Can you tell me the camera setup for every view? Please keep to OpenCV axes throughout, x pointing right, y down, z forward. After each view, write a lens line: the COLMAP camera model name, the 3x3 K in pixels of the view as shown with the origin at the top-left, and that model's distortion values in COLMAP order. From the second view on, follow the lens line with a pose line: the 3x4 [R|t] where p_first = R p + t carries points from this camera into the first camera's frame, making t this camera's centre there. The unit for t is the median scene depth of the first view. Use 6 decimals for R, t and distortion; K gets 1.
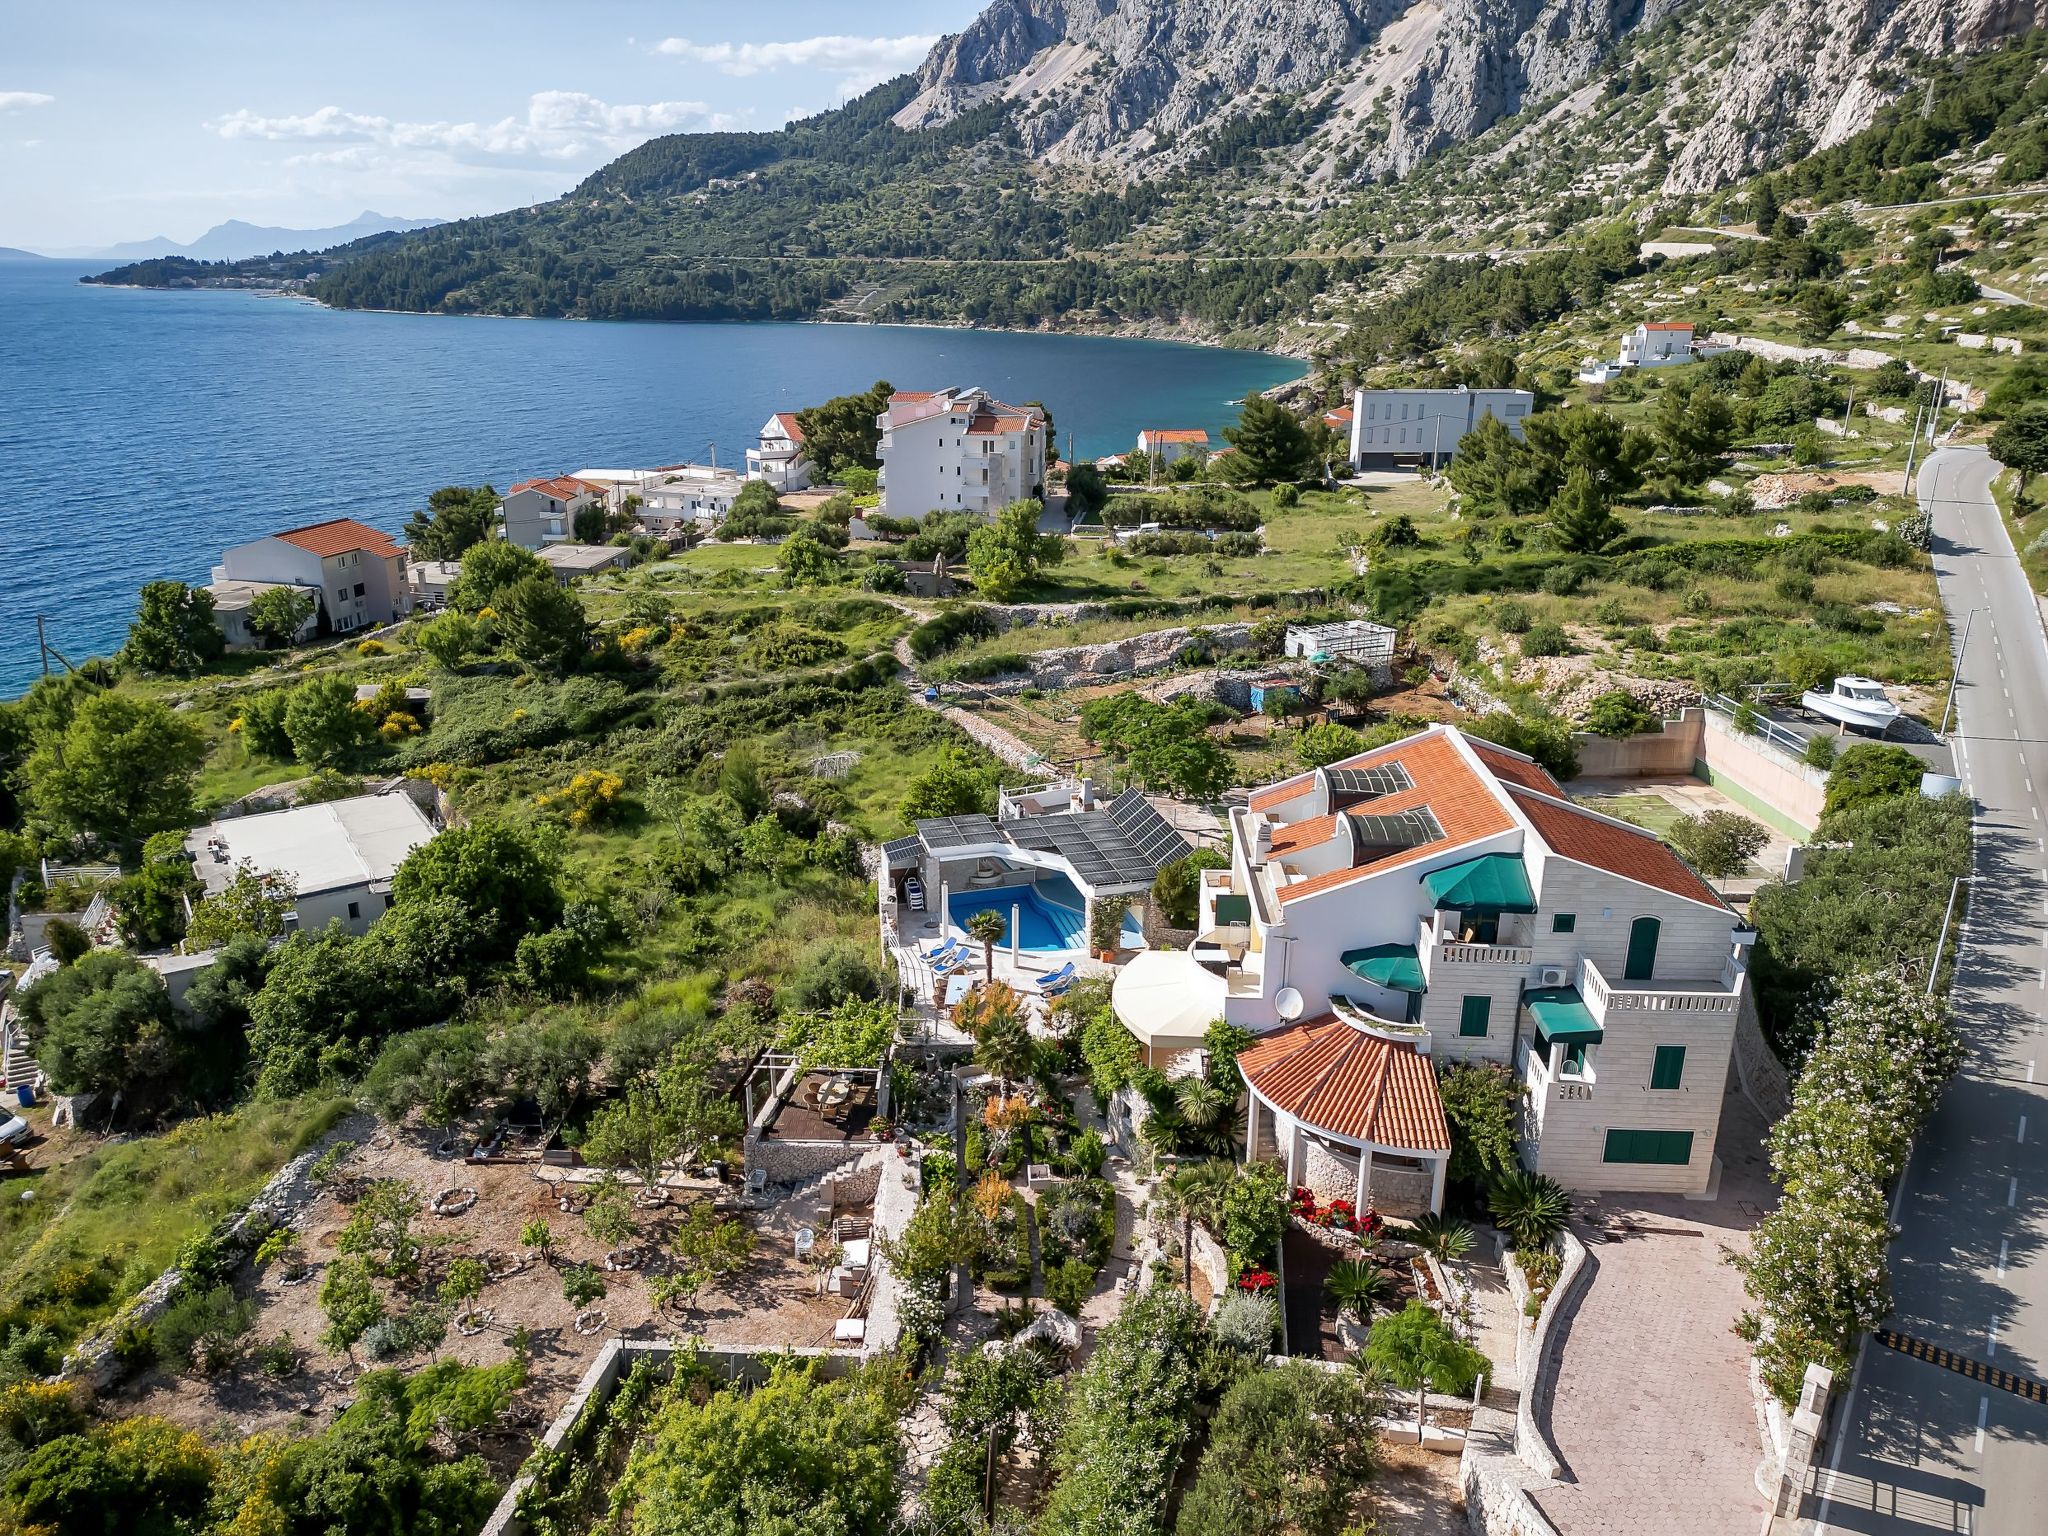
lens RADIAL K [[1439.5, 0, 1024.0], [0, 1439.5, 768.0], [0, 0, 1]] dist [0.039804, -0.016111]
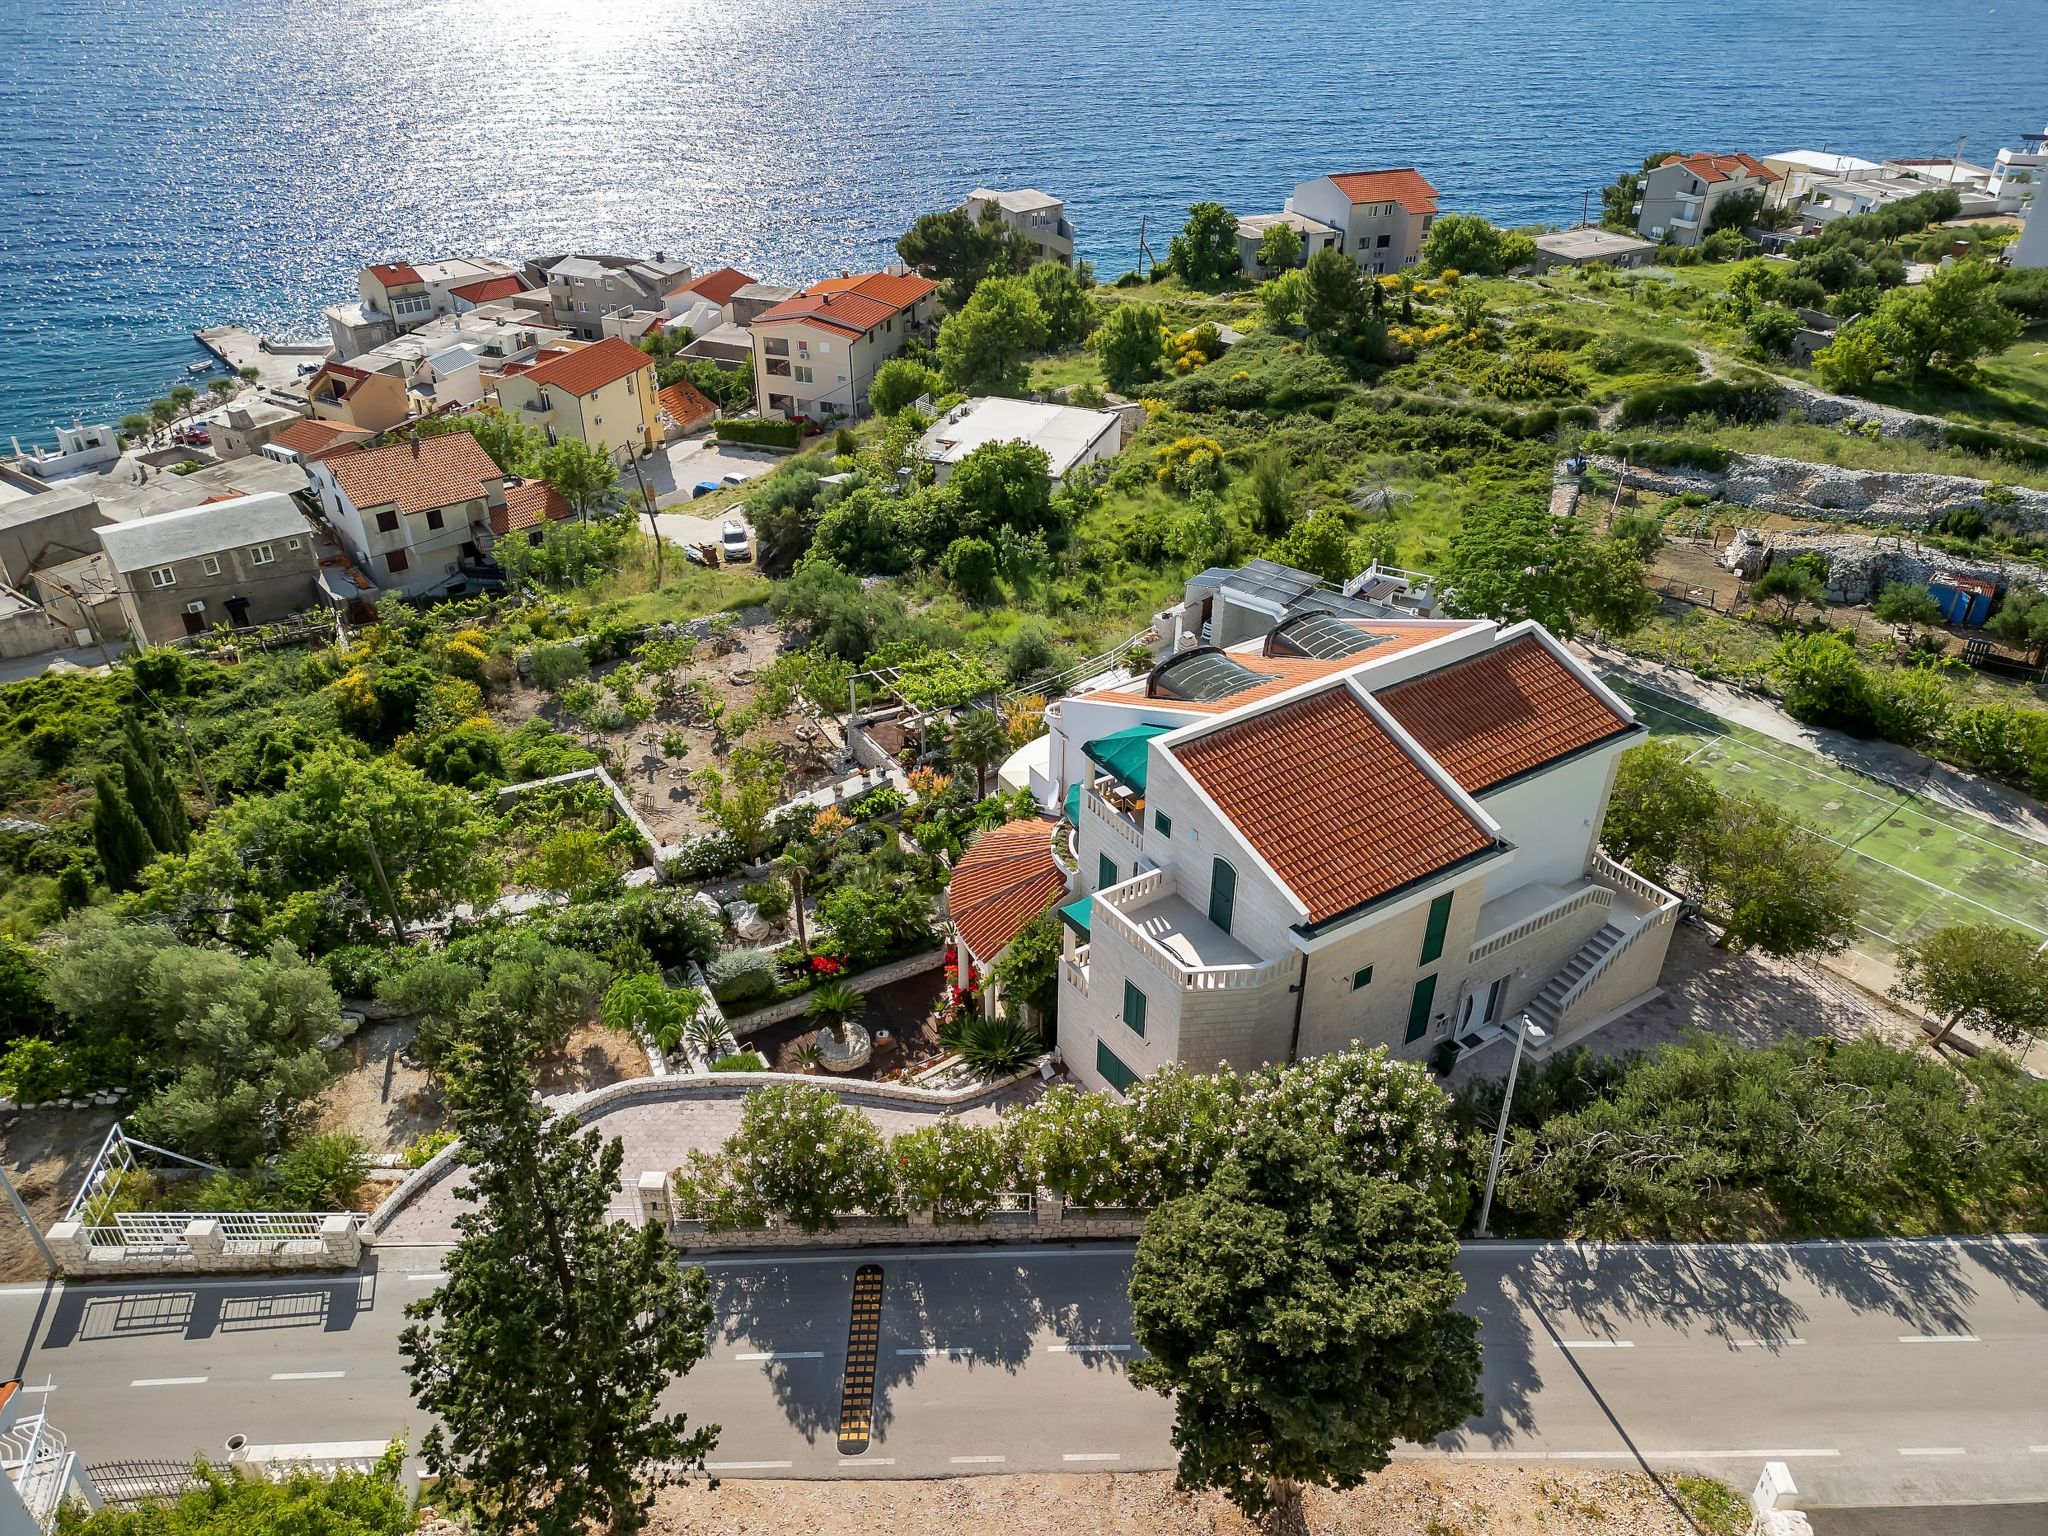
lens RADIAL K [[1439.5, 0, 1024.0], [0, 1439.5, 768.0], [0, 0, 1]] dist [0.039804, -0.016111]
pose [[0.581339, 0.429823, -0.690867, 0.411318], [-0.269203, 0.902870, 0.335196, -0.086239], [0.767838, -0.008879, 0.640582, 0.172599]]
